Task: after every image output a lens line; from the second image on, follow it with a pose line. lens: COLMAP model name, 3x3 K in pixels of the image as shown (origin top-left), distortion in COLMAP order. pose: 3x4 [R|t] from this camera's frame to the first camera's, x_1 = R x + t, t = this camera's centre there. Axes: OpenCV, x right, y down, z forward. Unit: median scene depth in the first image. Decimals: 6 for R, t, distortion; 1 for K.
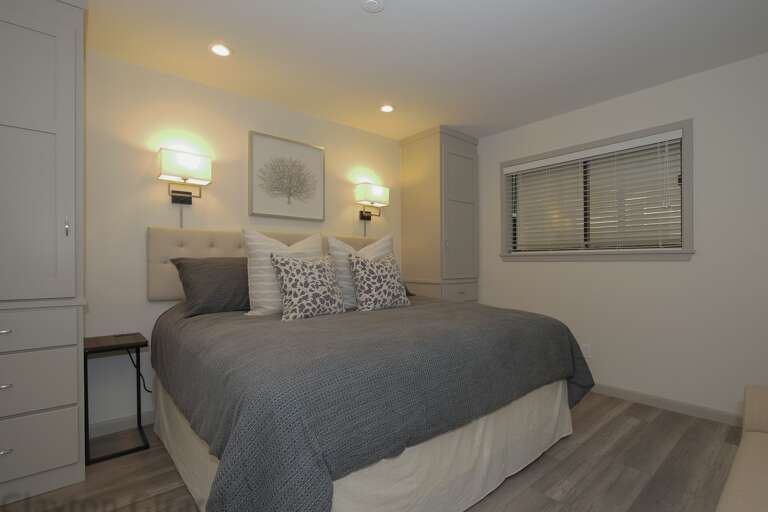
lens RADIAL K [[372.5, 0, 385.9], [0, 372.5, 259.7], [0, 0, 1]] dist [-0.001533, -0.000385]
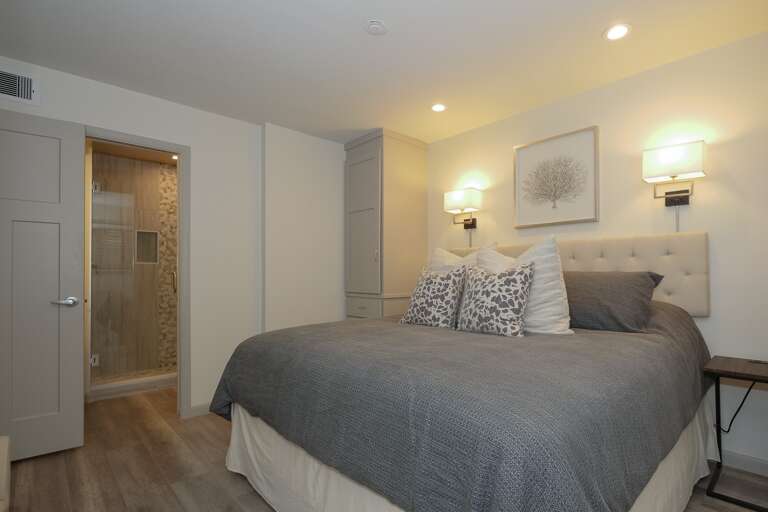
lens RADIAL K [[372.5, 0, 385.9], [0, 372.5, 259.7], [0, 0, 1]] dist [-0.001533, -0.000385]
pose [[0.036786, -0.035543, -0.998691, 0.819399], [0.017394, 0.999239, -0.034922, -0.004810], [0.999172, -0.016086, 0.037376, 0.755895]]
